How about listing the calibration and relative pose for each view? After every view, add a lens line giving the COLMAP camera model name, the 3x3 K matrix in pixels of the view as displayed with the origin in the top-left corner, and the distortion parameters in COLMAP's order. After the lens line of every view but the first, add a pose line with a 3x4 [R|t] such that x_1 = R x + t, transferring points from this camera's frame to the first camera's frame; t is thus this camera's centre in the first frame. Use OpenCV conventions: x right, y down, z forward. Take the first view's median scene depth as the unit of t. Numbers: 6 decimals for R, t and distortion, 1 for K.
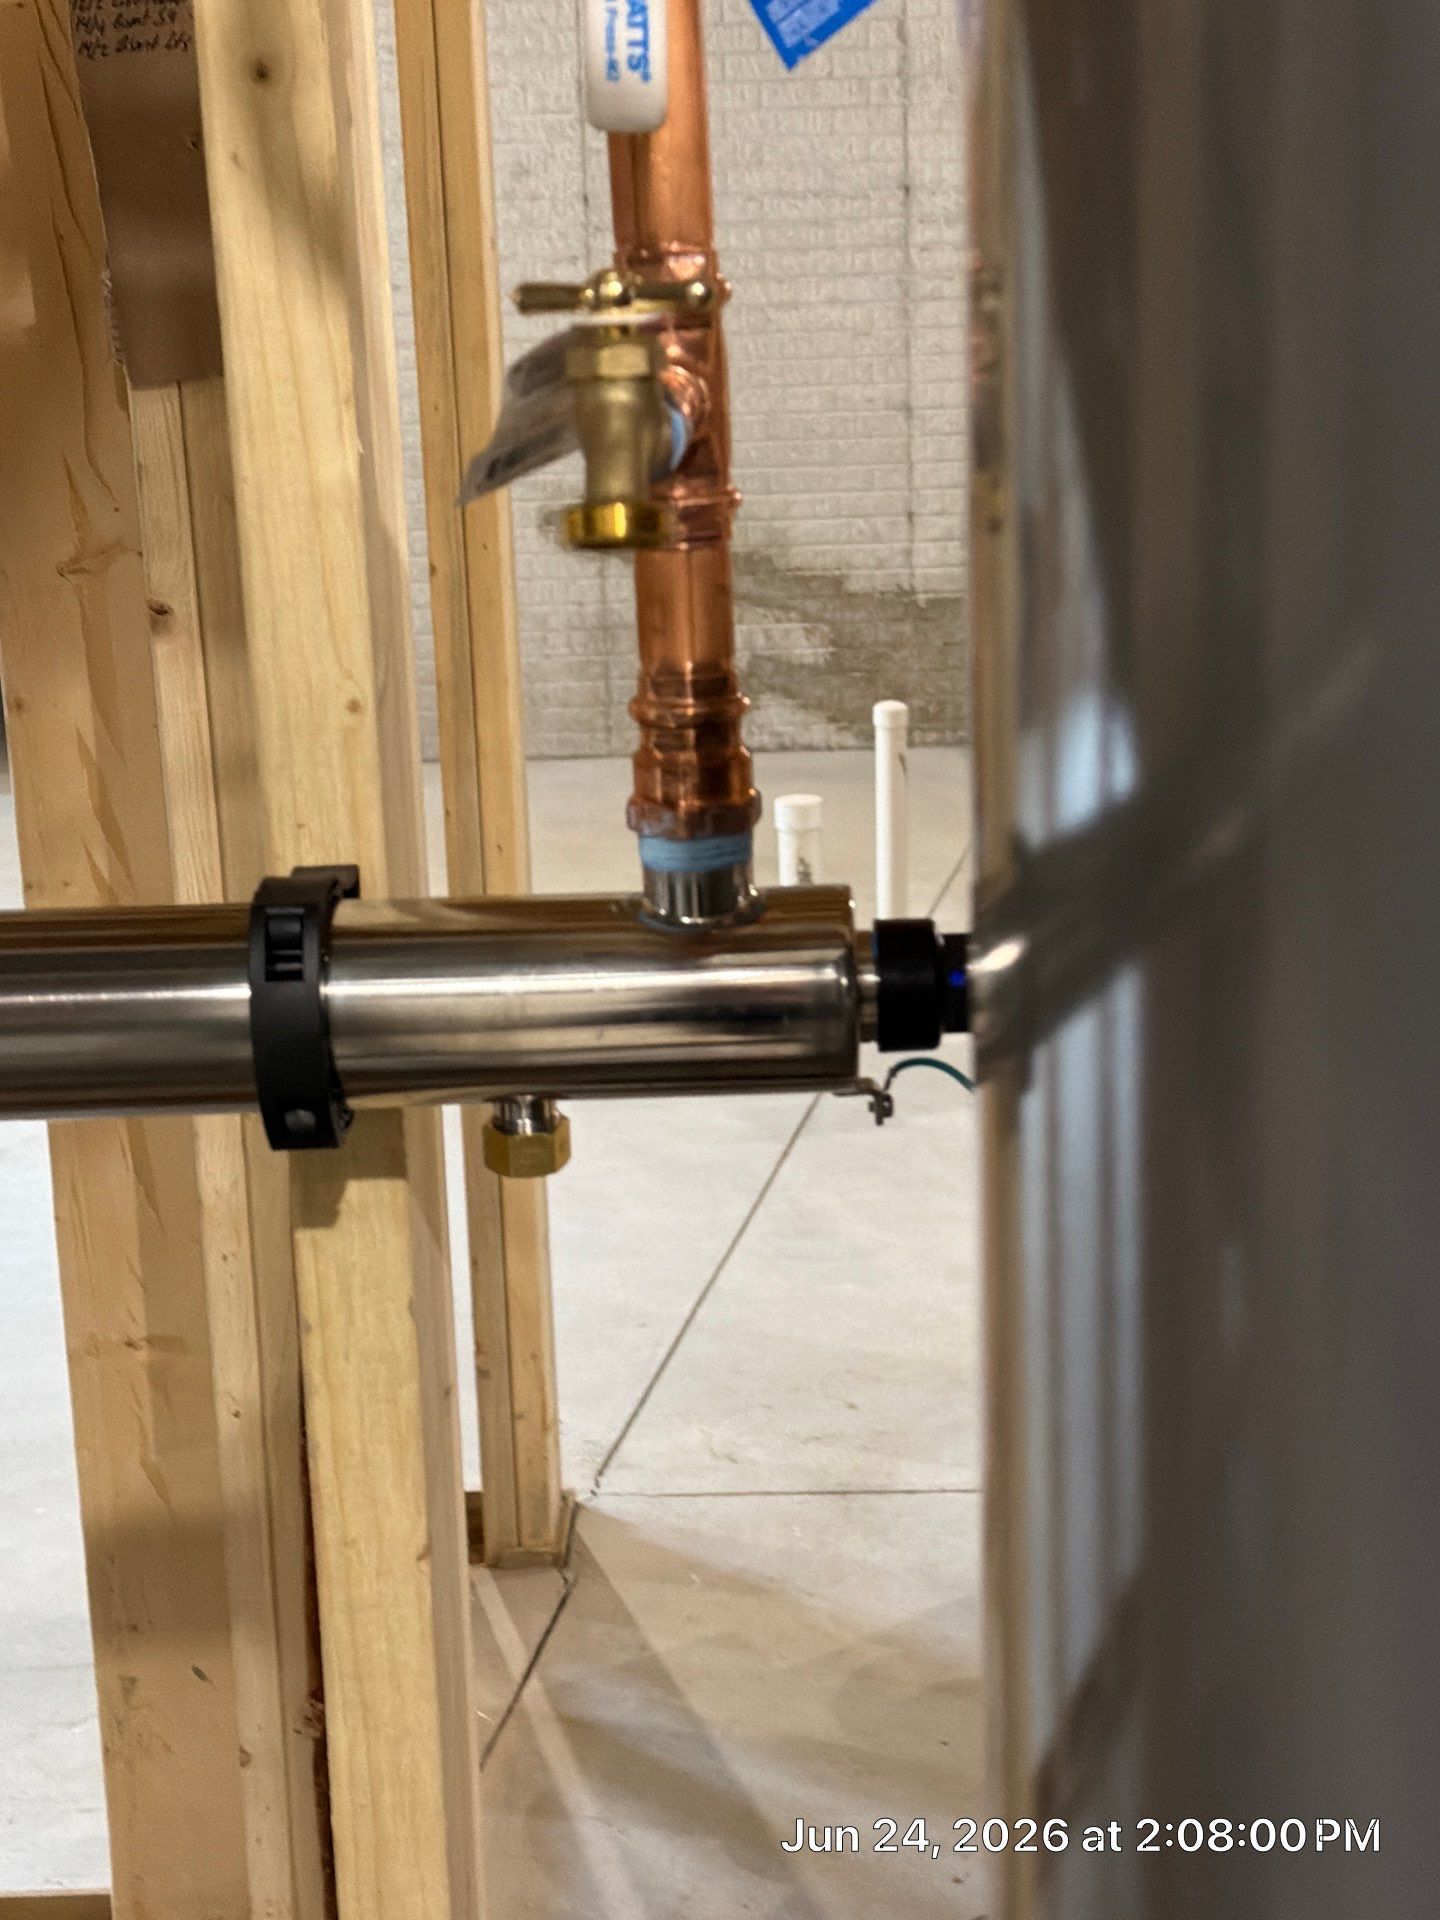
lens RADIAL K [[2835.9, 0, 760.1], [0, 2835.9, 956.0], [0, 0, 1]] dist [0.147457, -0.067451]
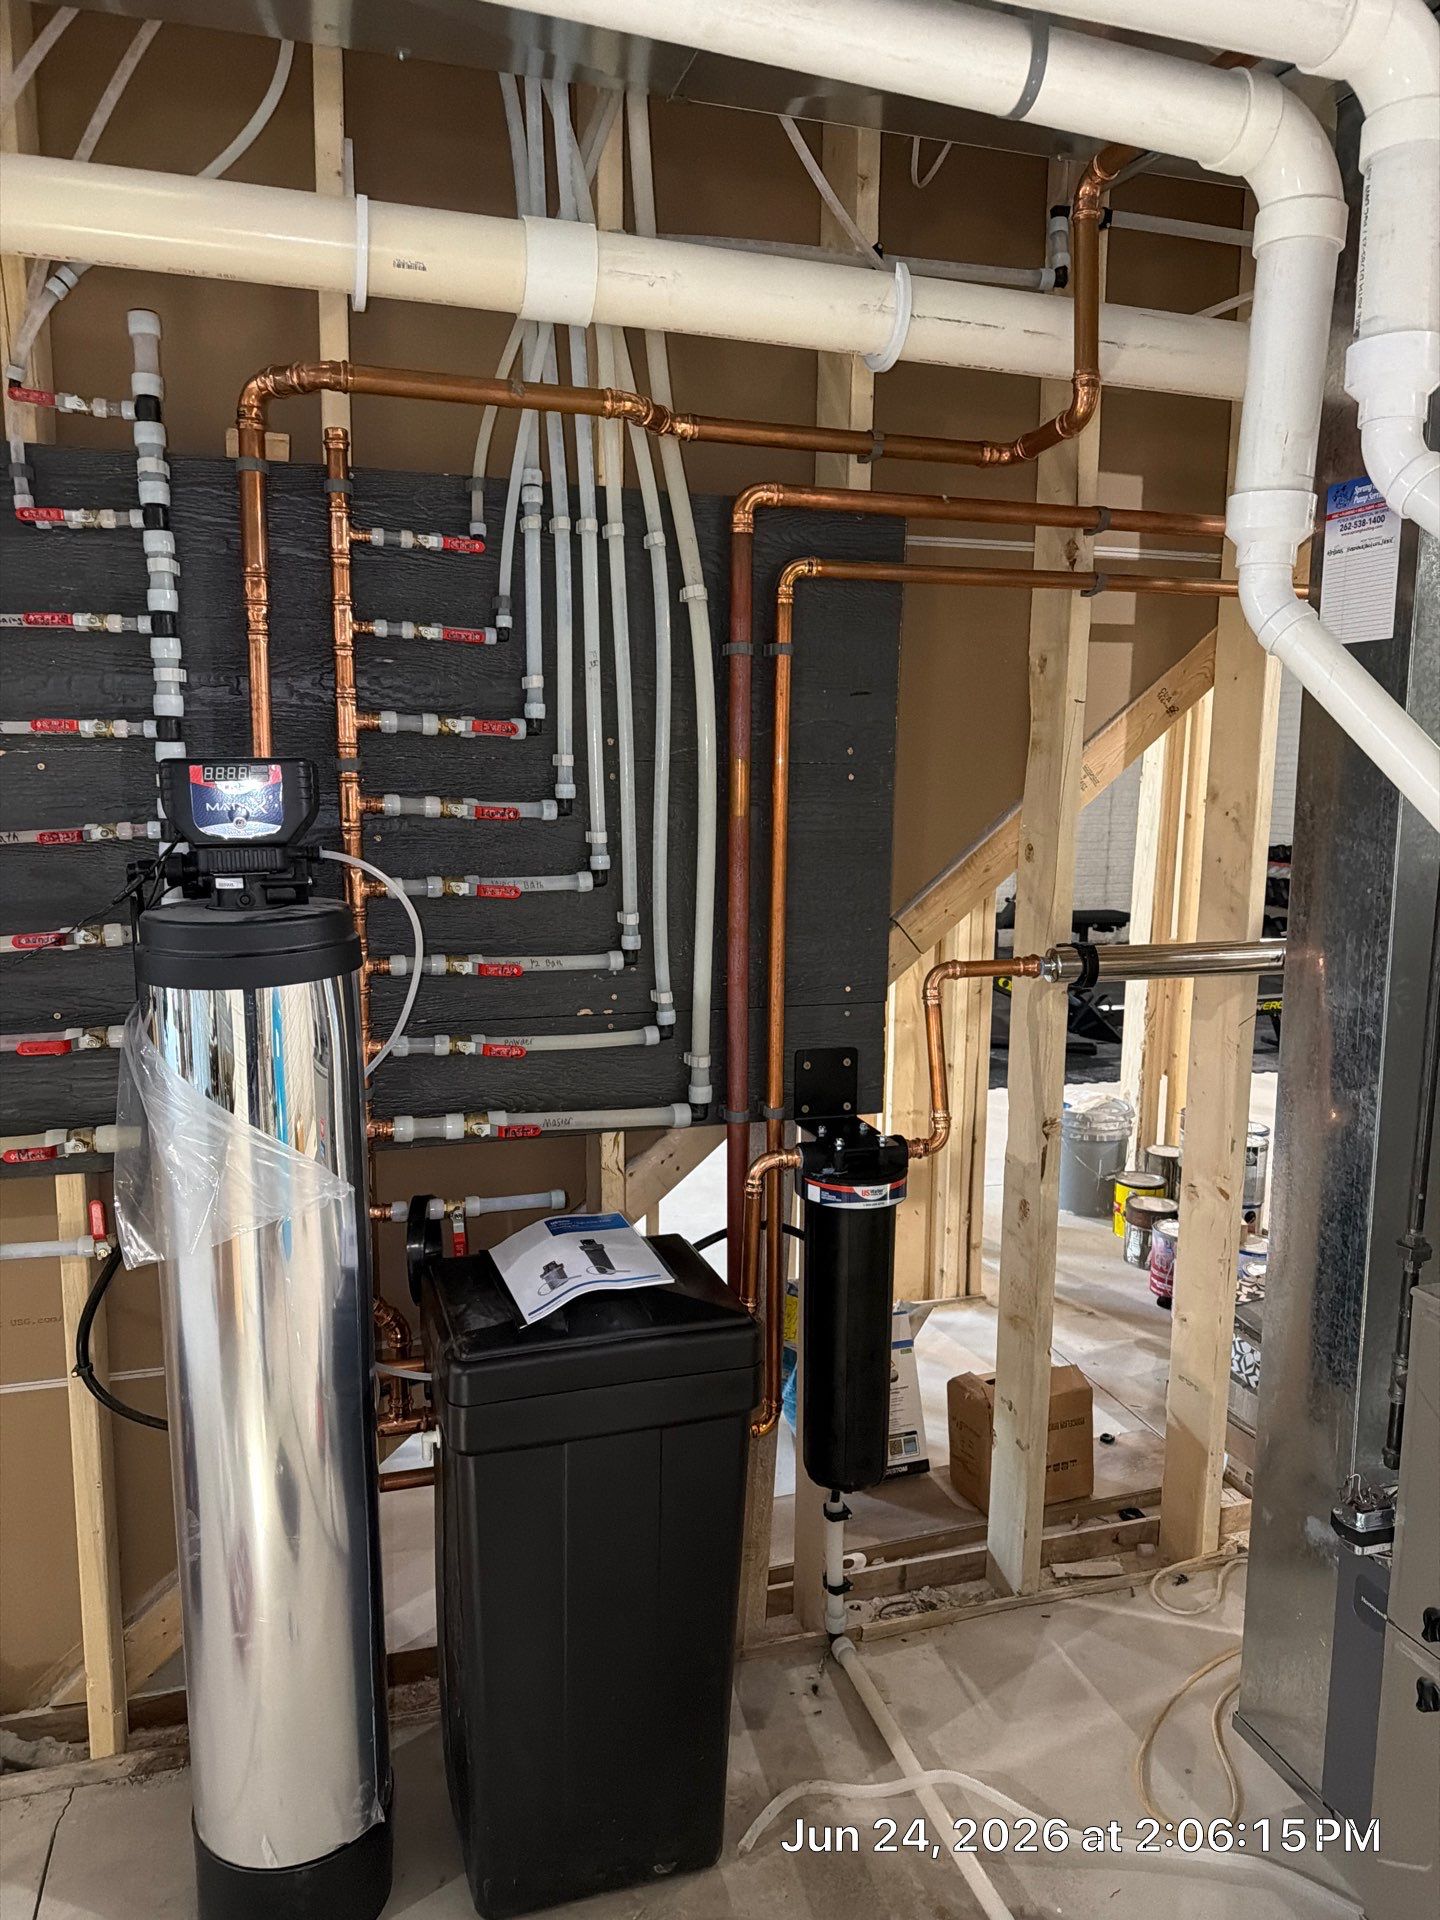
lens RADIAL K [[1332.2, 0, 720.0], [0, 1332.2, 960.0], [0, 0, 1]] dist [0.113839, -0.191694]
pose [[0.955742, -0.004590, 0.294171, -1.001889], [0.033418, 0.995101, -0.093043, 0.103202], [-0.292302, 0.098756, 0.951213, -0.539358]]
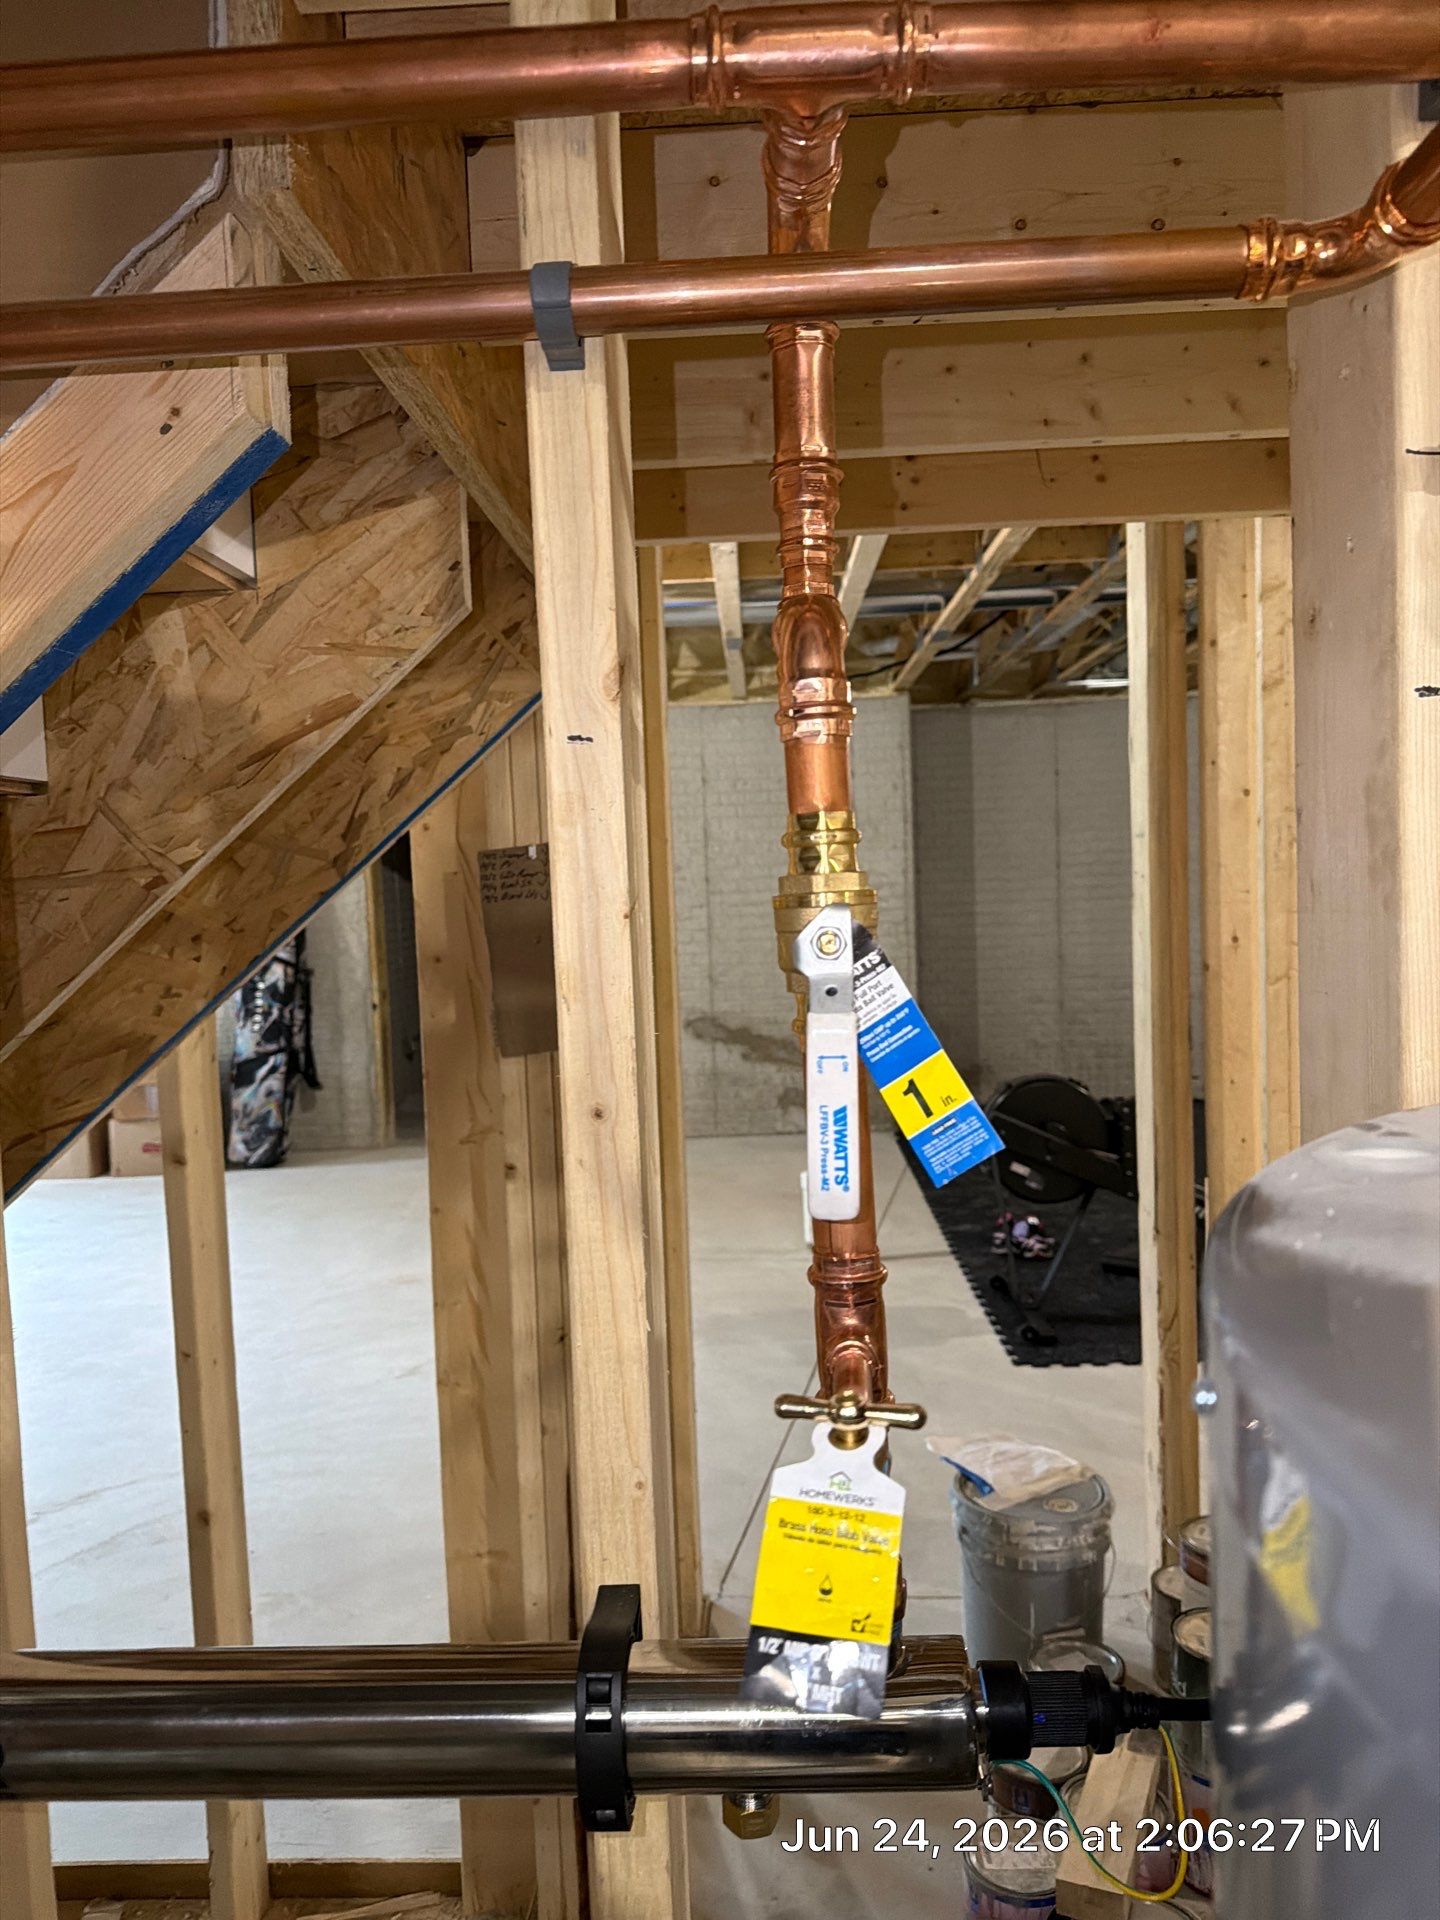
lens RADIAL K [[1329.3, 0, 720.0], [0, 1329.3, 960.0], [0, 0, 1]] dist [0.140456, -0.190585]
pose [[0.999001, -0.005808, -0.044316, -0.024878], [-0.002079, 0.984408, -0.175887, -0.098132], [0.044647, 0.175804, 0.983412, 0.080643]]
